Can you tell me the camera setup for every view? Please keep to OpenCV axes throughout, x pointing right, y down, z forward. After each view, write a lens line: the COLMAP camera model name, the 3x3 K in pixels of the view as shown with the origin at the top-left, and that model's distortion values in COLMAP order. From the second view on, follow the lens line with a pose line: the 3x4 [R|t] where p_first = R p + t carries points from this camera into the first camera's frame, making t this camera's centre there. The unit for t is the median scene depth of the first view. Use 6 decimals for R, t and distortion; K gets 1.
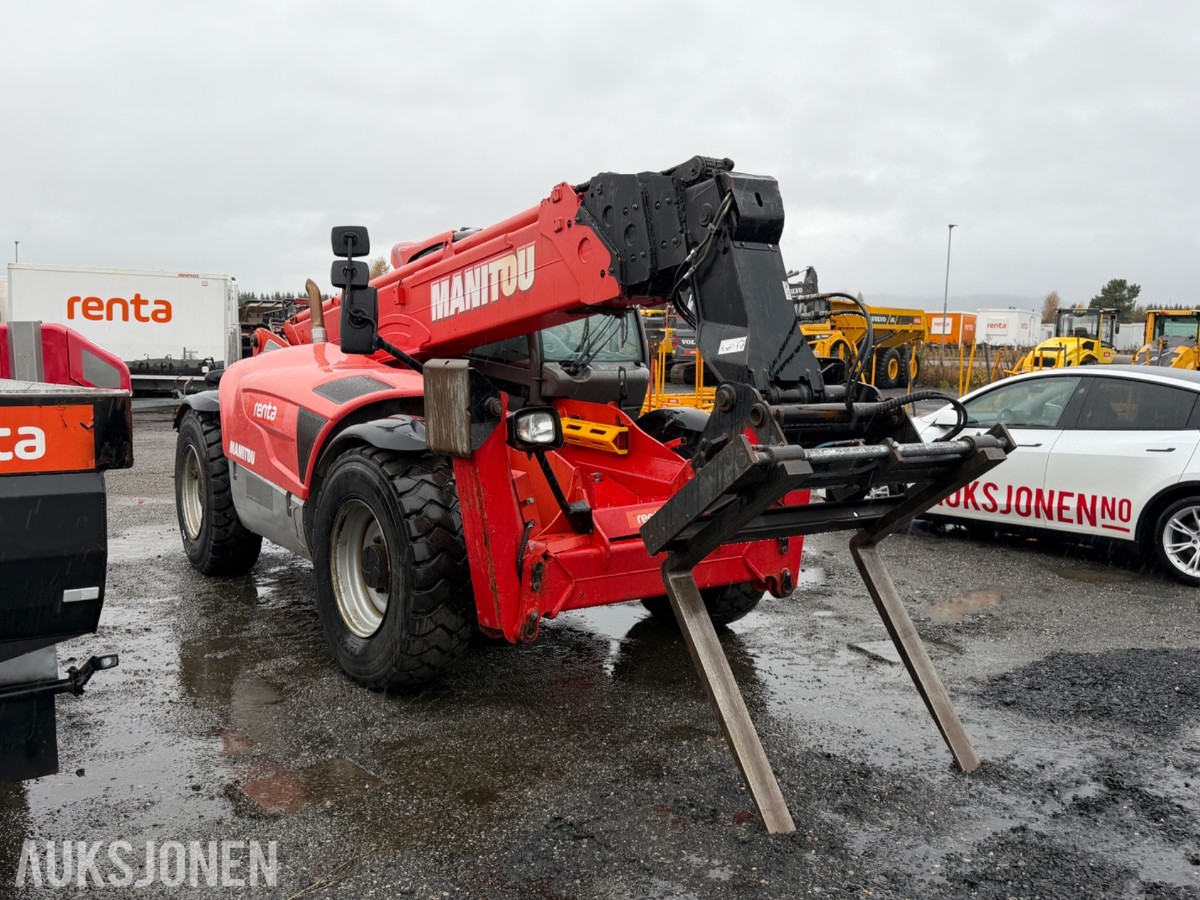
lens RADIAL K [[1000.4, 0, 594.8], [0, 1000.4, 447.1], [0, 0, 1]] dist [0.037369, 0.008406]
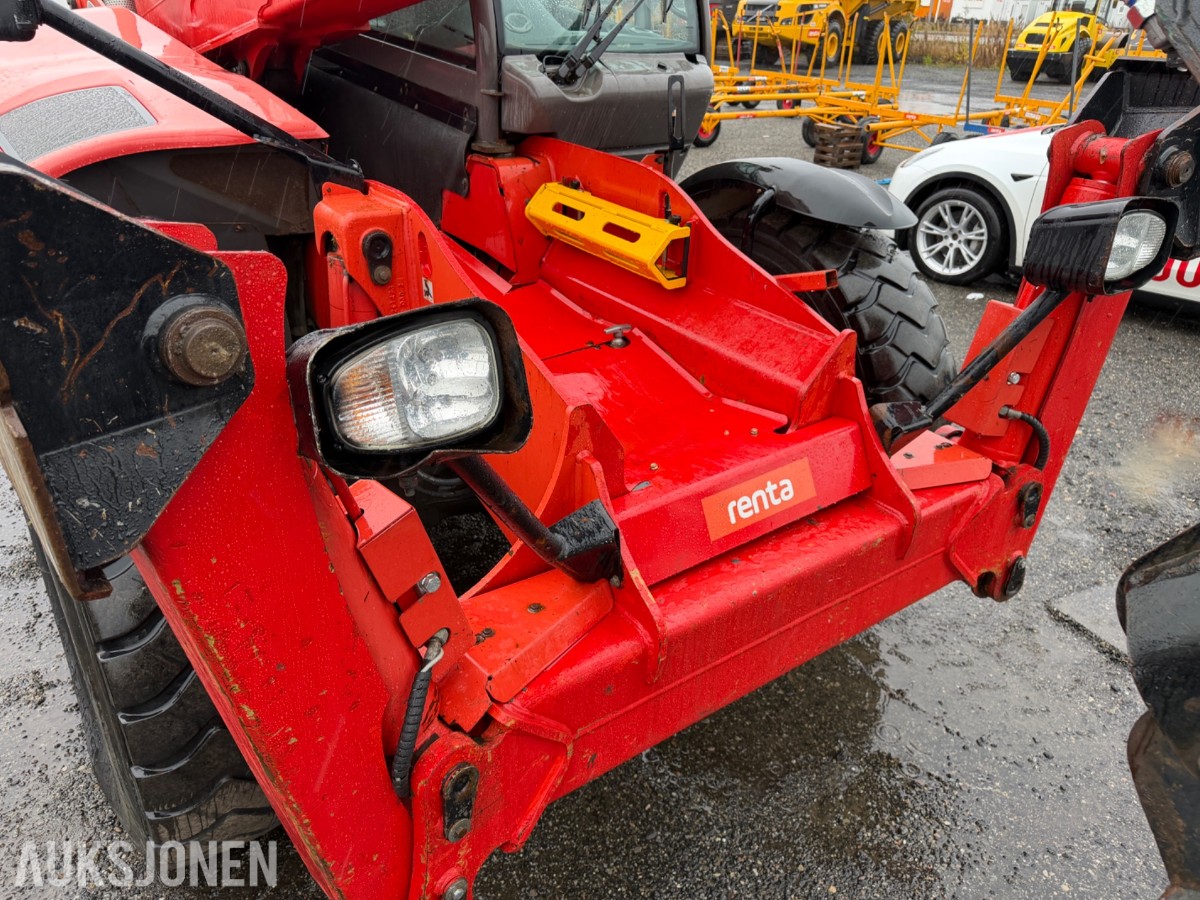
lens RADIAL K [[850.5, 0, 592.1], [0, 850.5, 454.4], [0, 0, 1]] dist [0.021772, -0.024802]
pose [[0.999882, 0.008954, 0.012519, -0.012629], [-0.012928, 0.929985, 0.367369, -0.057180], [-0.008353, -0.367488, 0.929991, 0.547240]]
